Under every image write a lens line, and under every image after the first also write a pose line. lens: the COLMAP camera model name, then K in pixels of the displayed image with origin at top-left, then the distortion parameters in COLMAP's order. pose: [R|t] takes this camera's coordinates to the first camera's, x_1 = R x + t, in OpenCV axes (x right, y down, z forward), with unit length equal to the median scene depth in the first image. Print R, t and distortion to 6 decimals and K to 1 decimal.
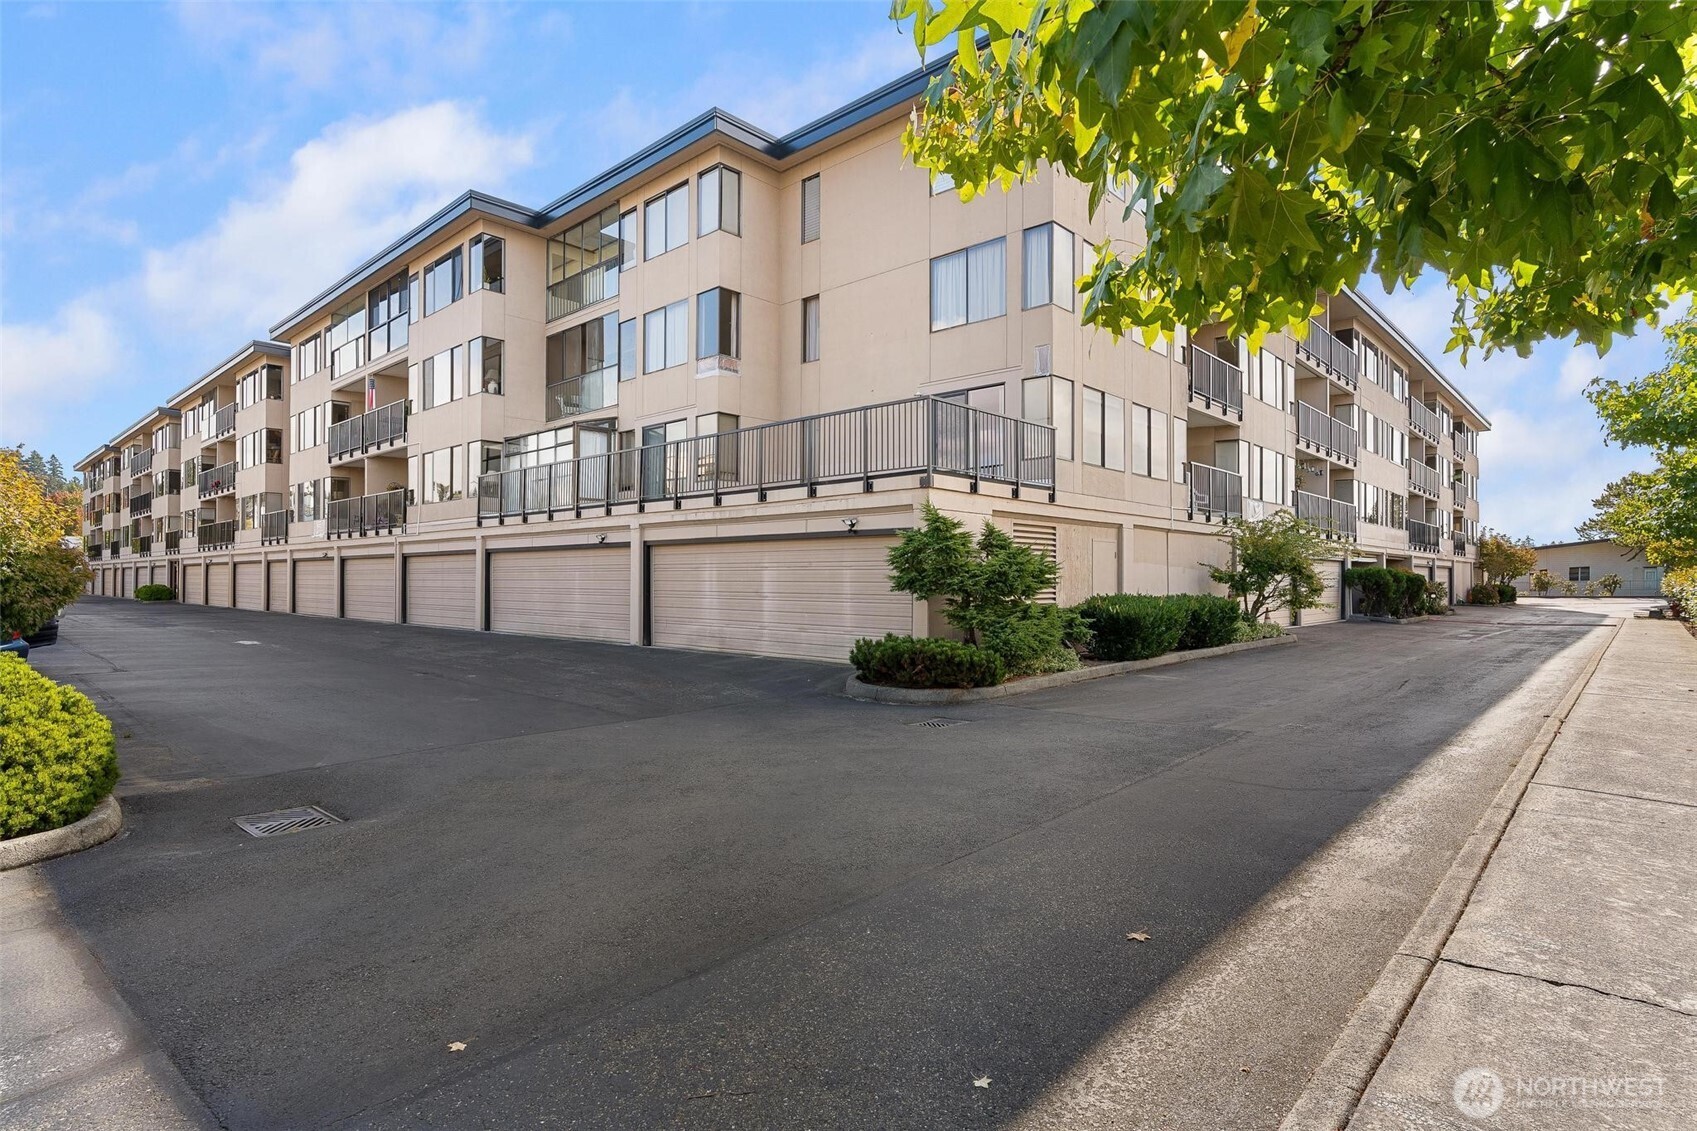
lens RADIAL K [[886.3, 0, 848.5], [0, 886.3, 565.5], [0, 0, 1]] dist [0.000989, 0.000179]
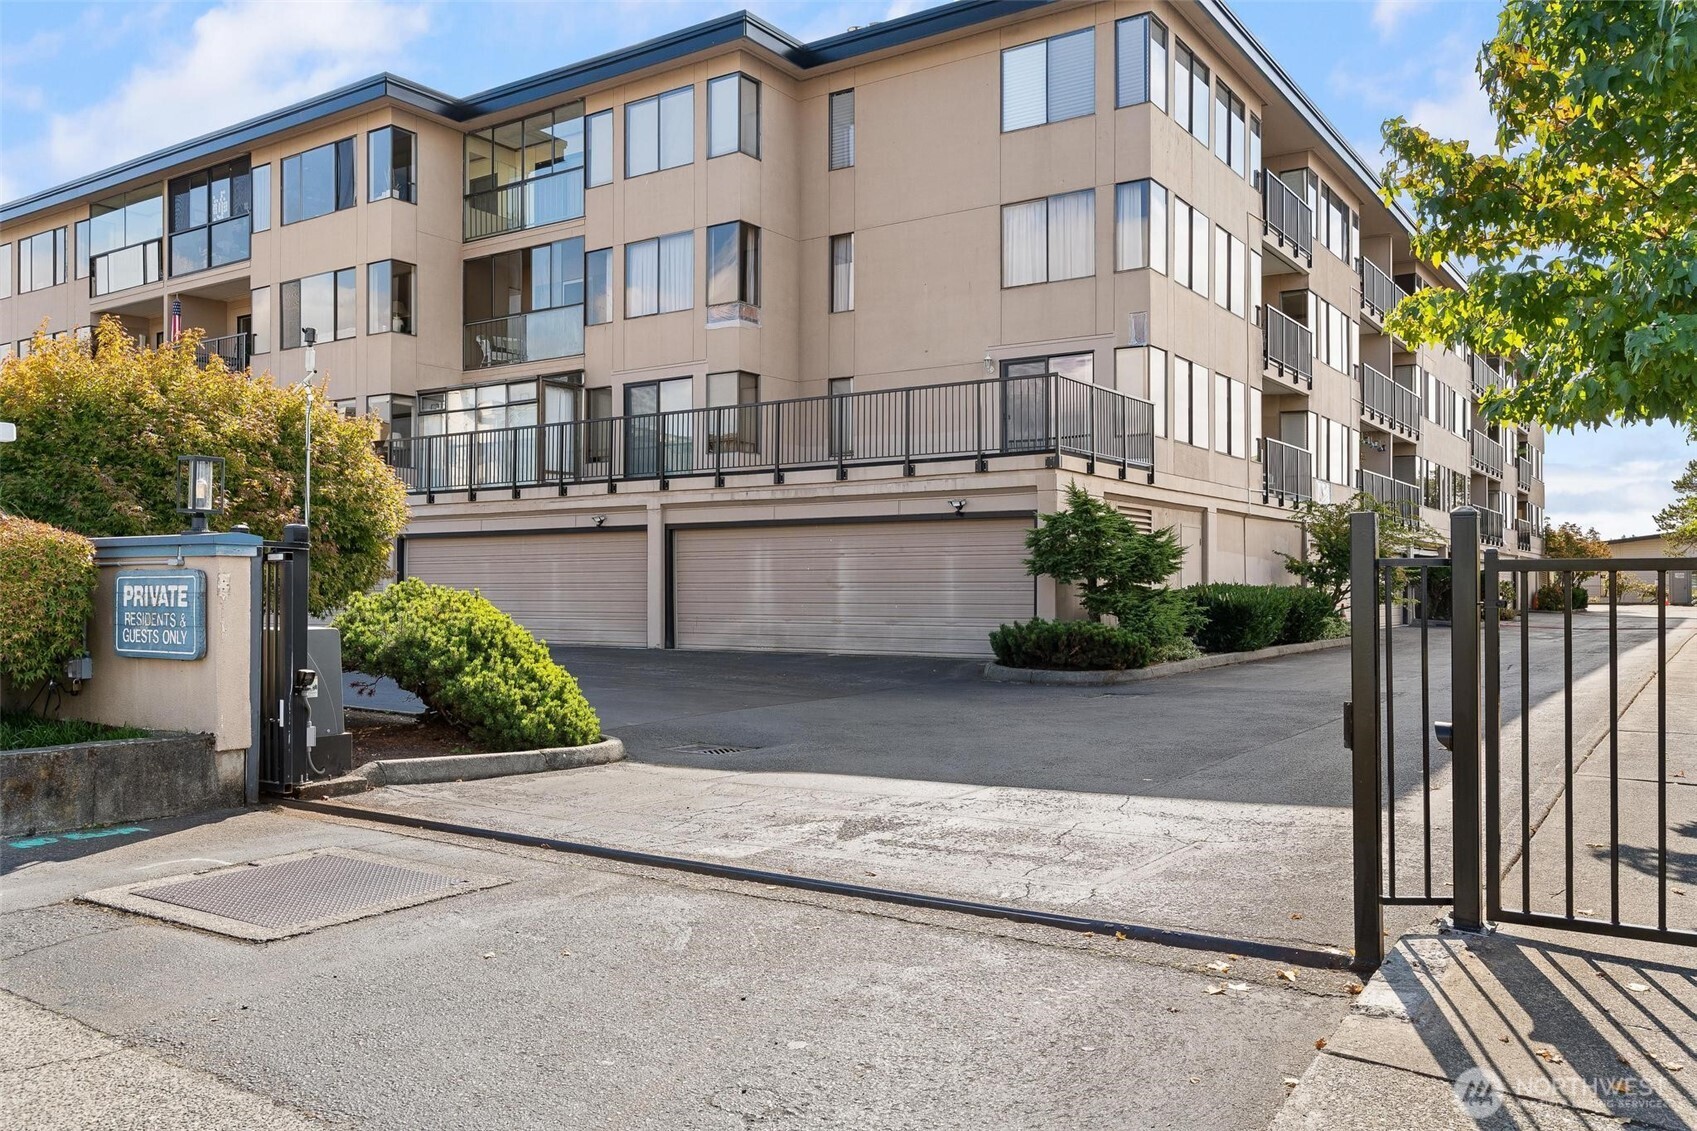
lens RADIAL K [[1361.0, 0, 848.5], [0, 1361.0, 565.5], [0, 0, 1]] dist [0.058797, -0.086734]
pose [[0.987352, 0.000001, 0.158542, -0.241259], [0.000492, 0.999995, -0.003071, 0.014320], [-0.158541, 0.003111, 0.987347, -0.278993]]
